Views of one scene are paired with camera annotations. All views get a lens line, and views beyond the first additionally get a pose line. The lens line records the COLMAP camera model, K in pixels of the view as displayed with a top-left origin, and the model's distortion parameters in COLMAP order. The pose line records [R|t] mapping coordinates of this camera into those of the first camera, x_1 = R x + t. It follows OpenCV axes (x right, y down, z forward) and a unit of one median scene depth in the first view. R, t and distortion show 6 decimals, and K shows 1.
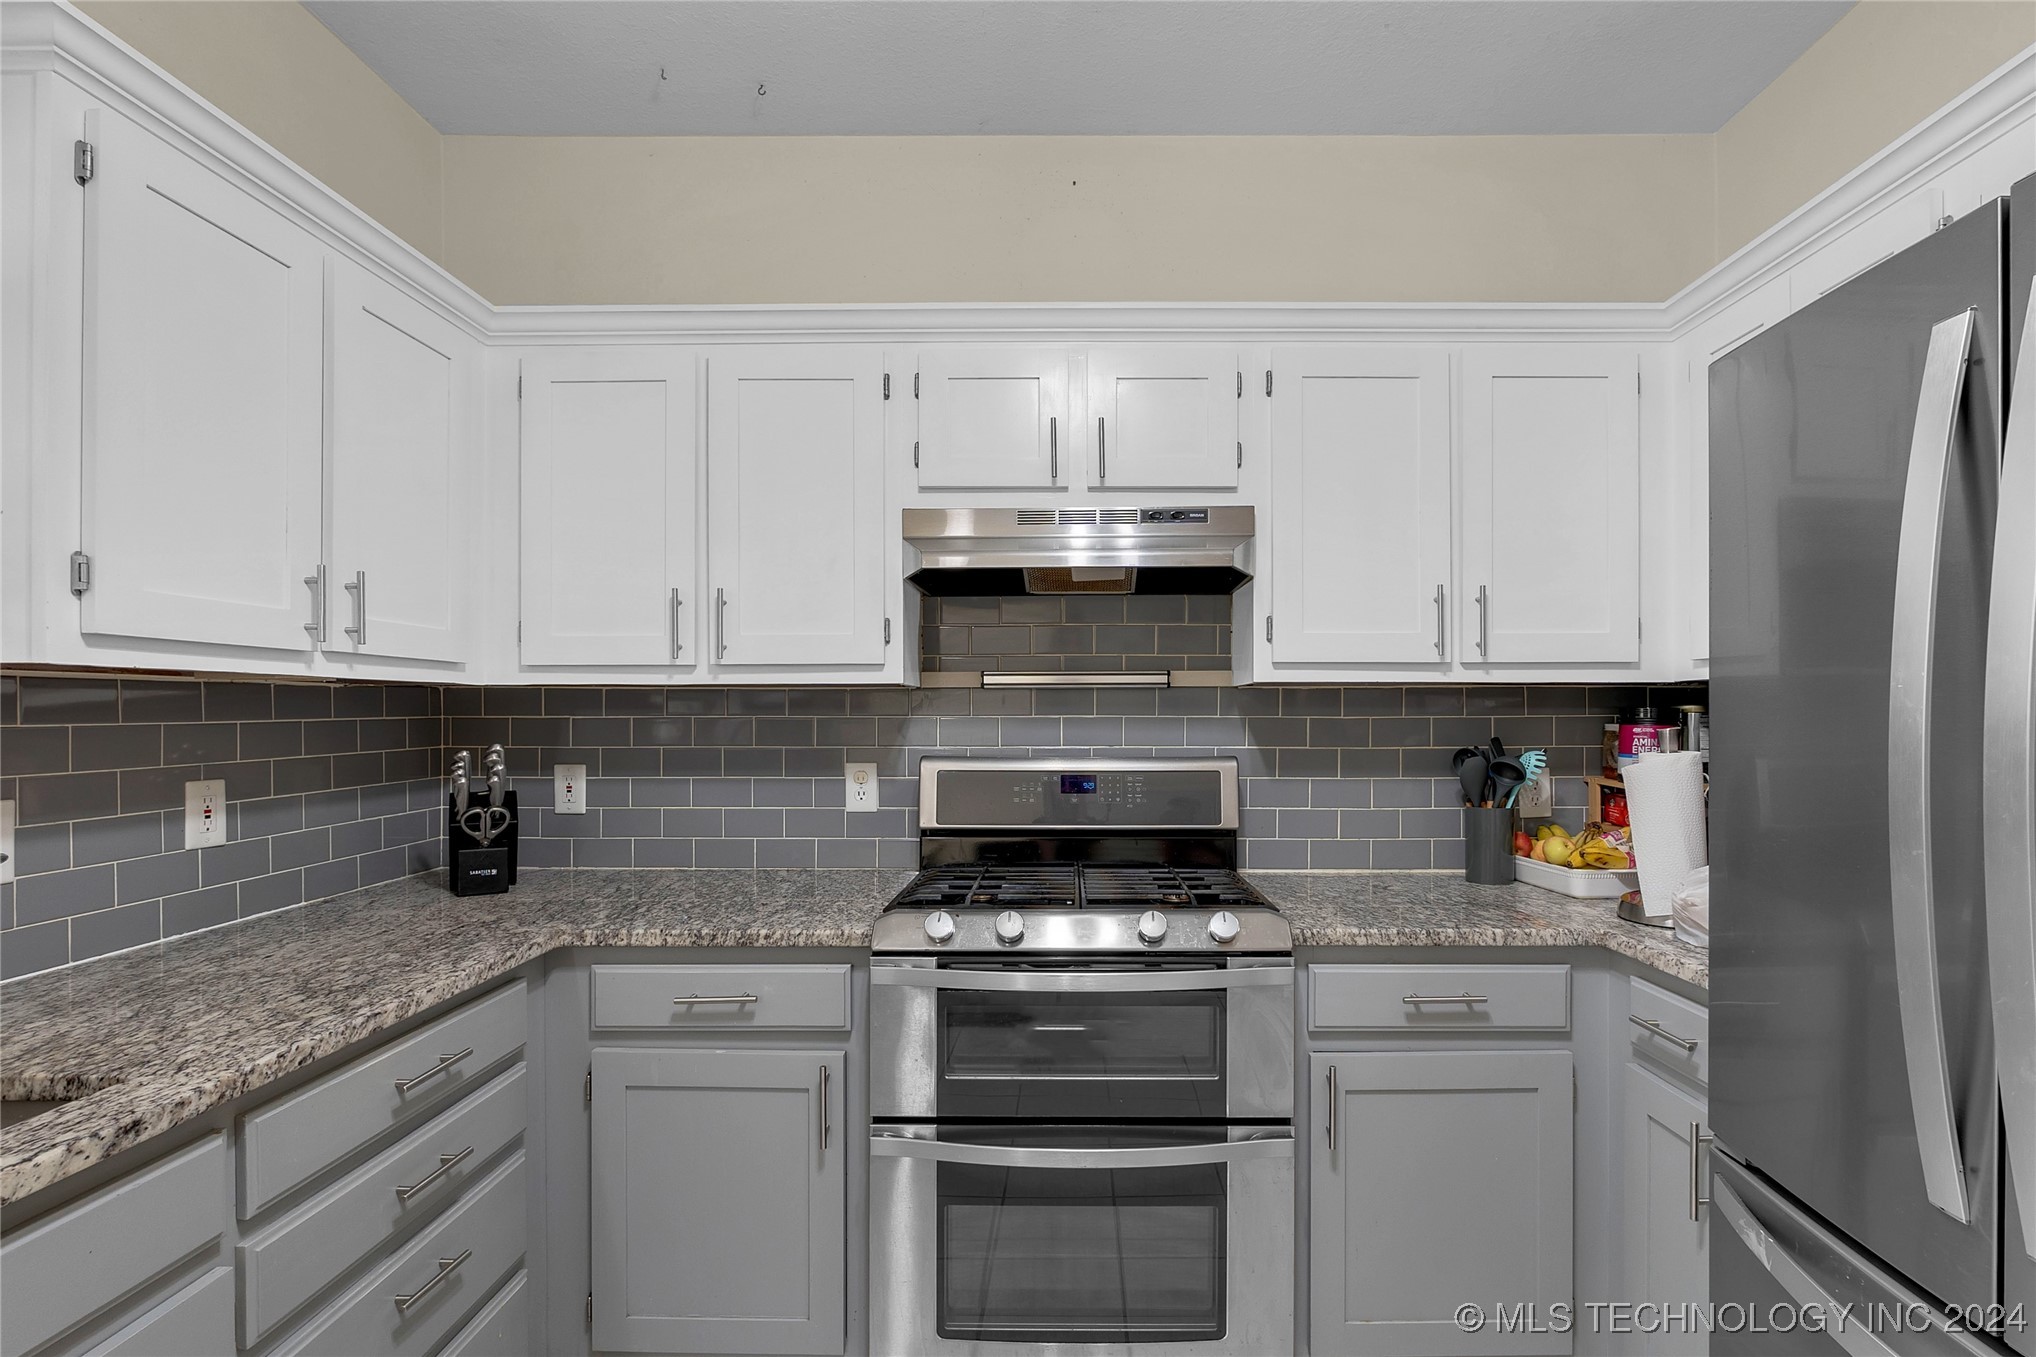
lens RADIAL K [[959.5, 0, 1043.1], [0, 959.5, 715.1], [0, 0, 1]] dist [-0.003358, -0.000055]
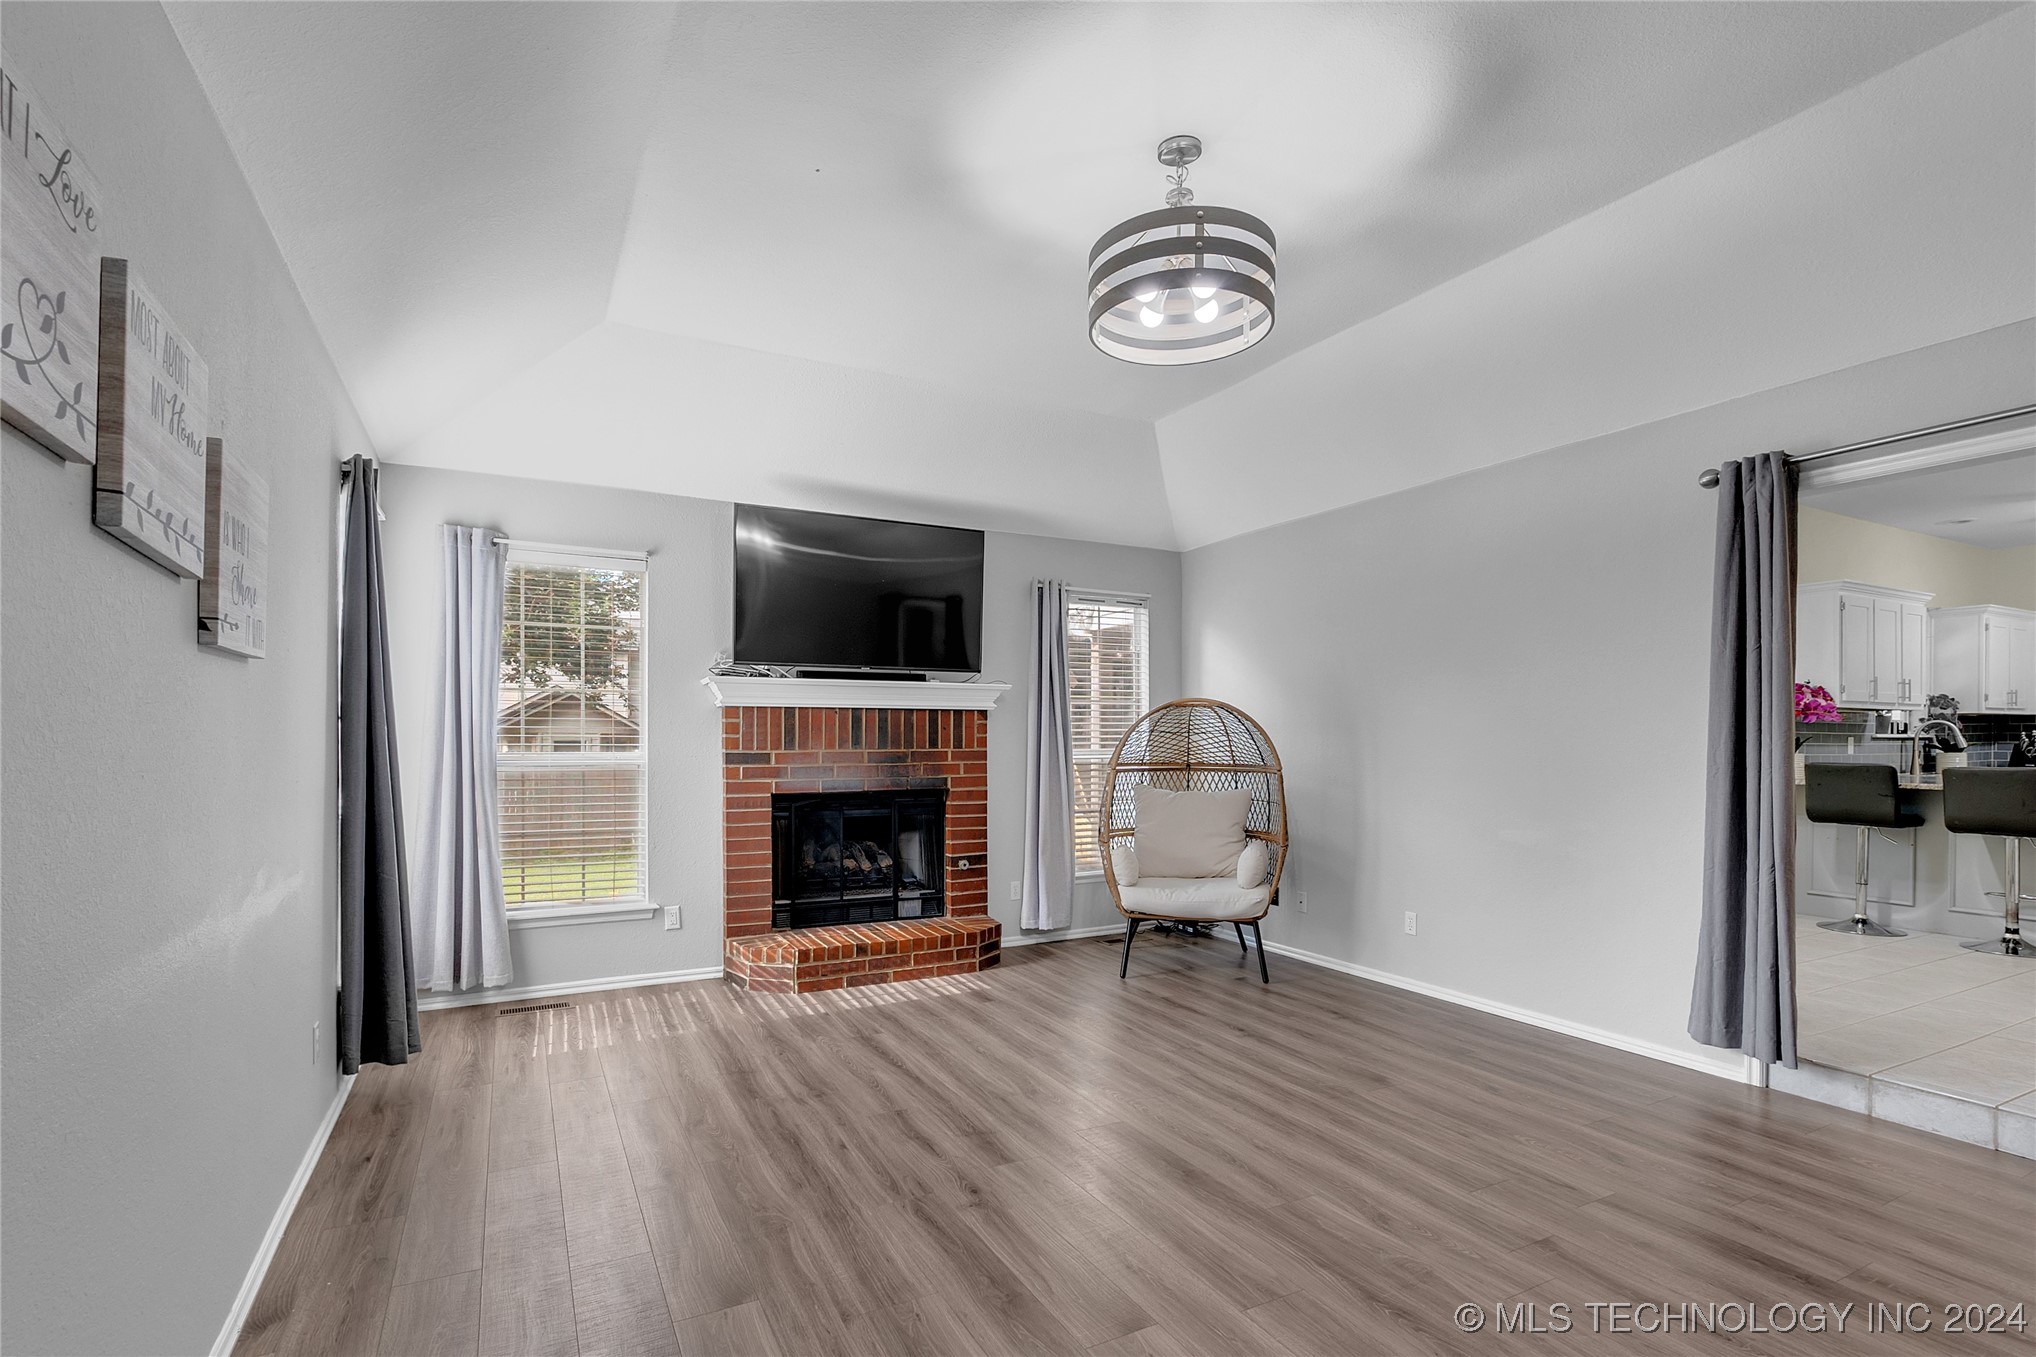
lens RADIAL K [[949.9, 0, 1014.8], [0, 949.9, 741.2], [0, 0, 1]] dist [-0.001717, 0.000061]
pose [[0.484398, 0.002104, -0.874845, 0.698954], [-0.000333, 0.999997, 0.002221, 0.063793], [0.874848, -0.000785, 0.484397, -4.129244]]
